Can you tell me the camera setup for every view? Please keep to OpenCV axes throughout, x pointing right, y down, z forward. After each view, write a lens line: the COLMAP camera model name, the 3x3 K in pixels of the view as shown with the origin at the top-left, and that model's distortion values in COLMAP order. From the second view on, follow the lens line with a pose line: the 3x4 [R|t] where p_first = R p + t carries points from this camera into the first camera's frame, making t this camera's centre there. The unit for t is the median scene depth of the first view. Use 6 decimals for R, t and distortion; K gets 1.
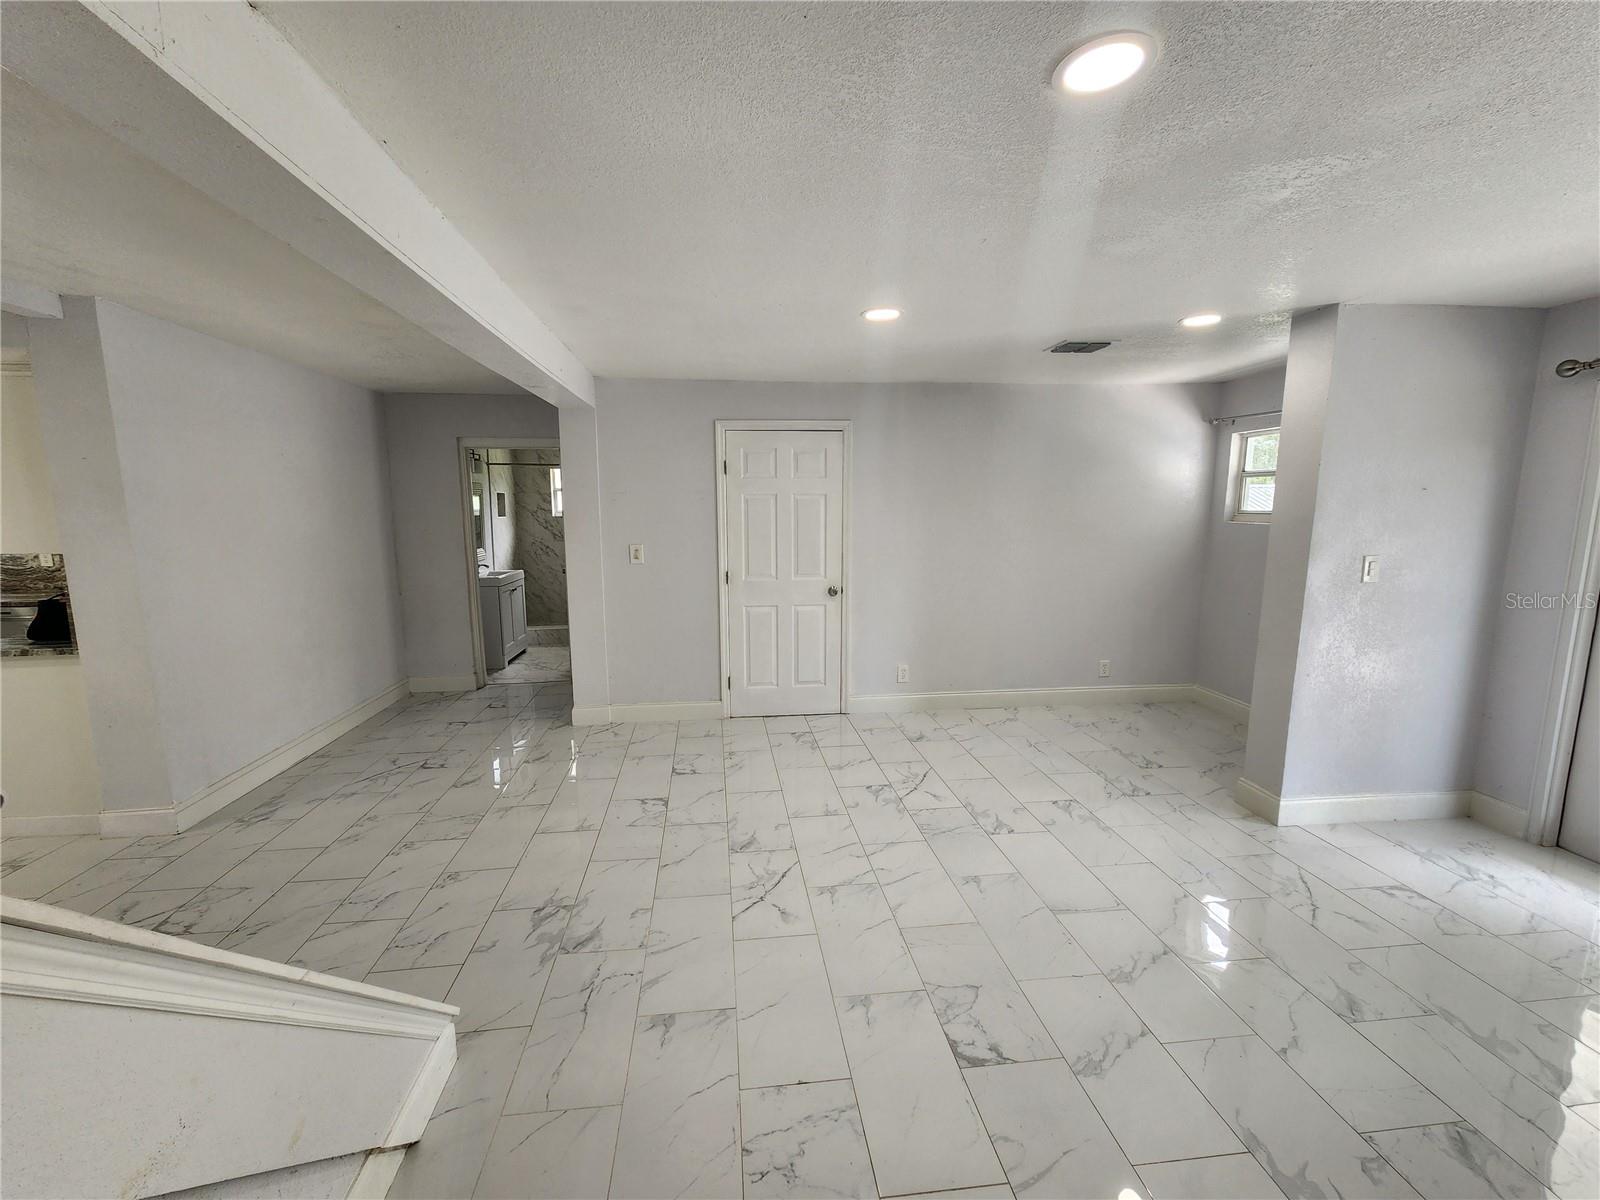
lens RADIAL K [[655.4, 0, 790.7], [0, 655.4, 599.5], [0, 0, 1]] dist [0.003096, -0.000671]
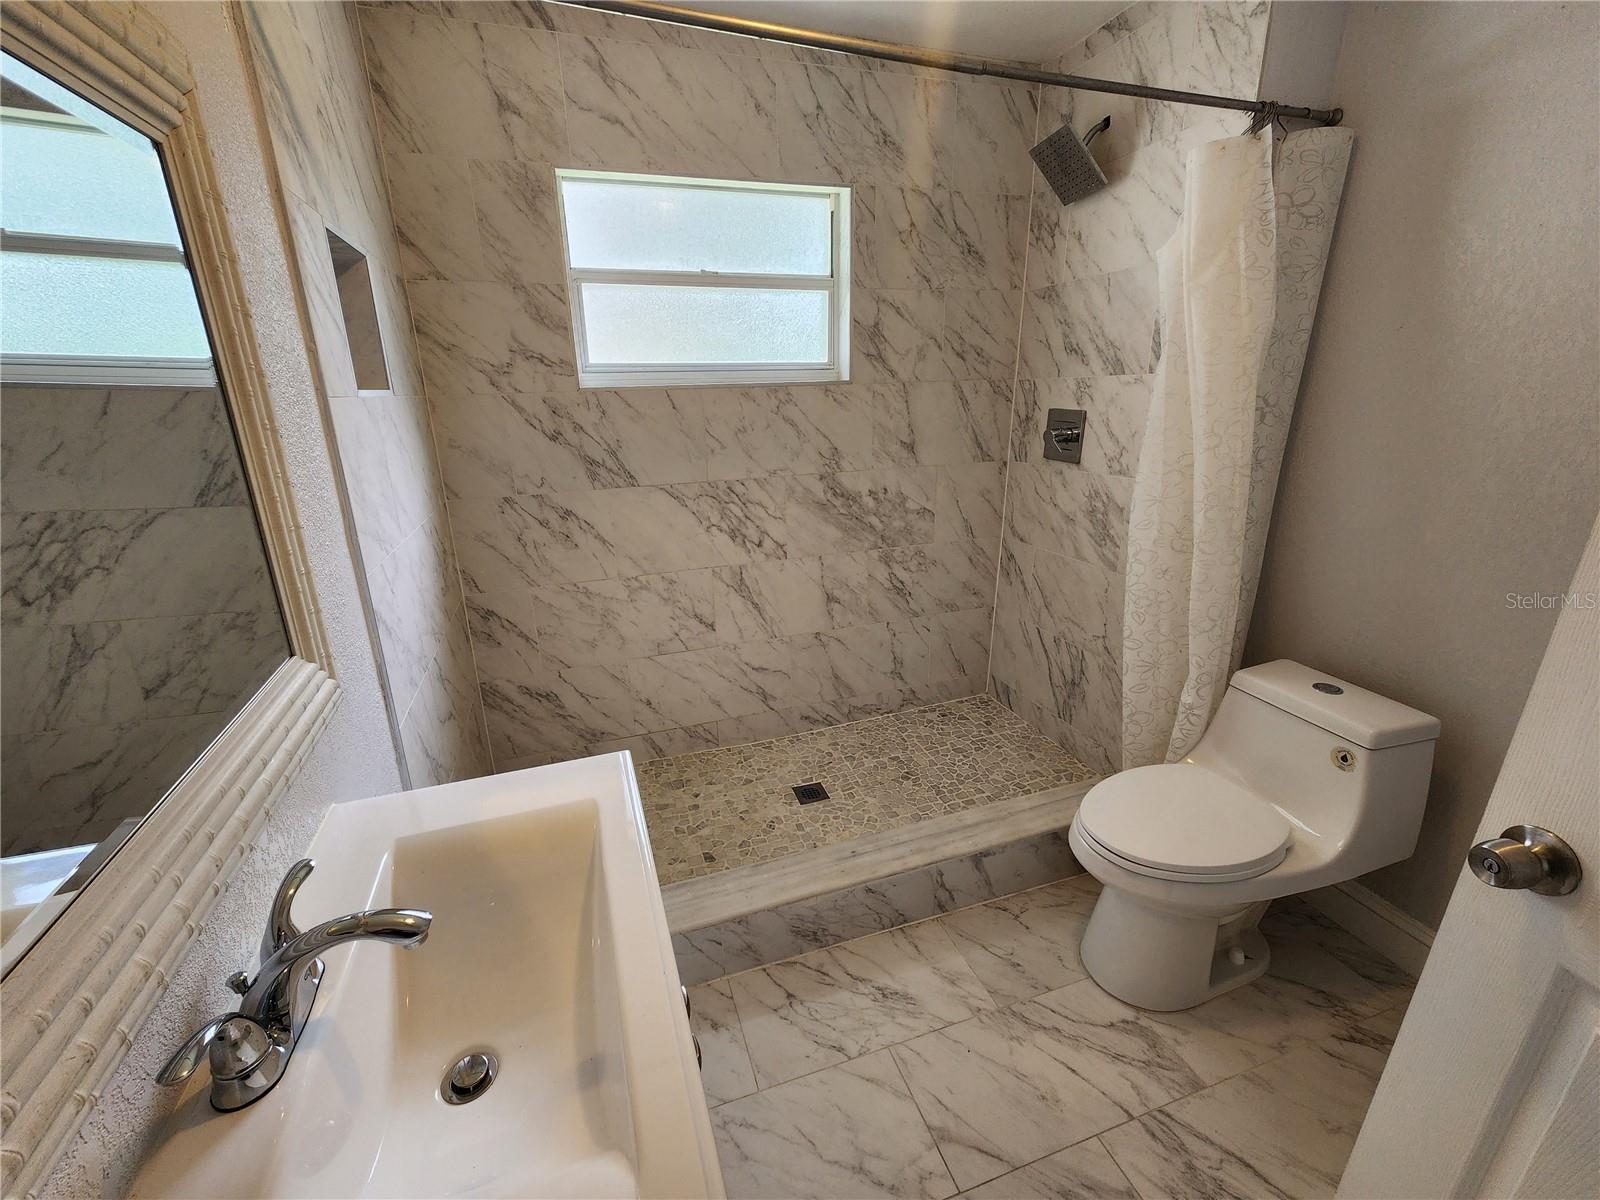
lens RADIAL K [[655.4, 0, 787.8], [0, 655.4, 601.2], [0, 0, 1]] dist [0.003096, -0.000671]
pose [[0.973991, -0.081884, 0.211272, -0.678030], [0.041579, 0.981174, 0.188597, -0.179586], [-0.222737, -0.174907, 0.959060, 1.438637]]
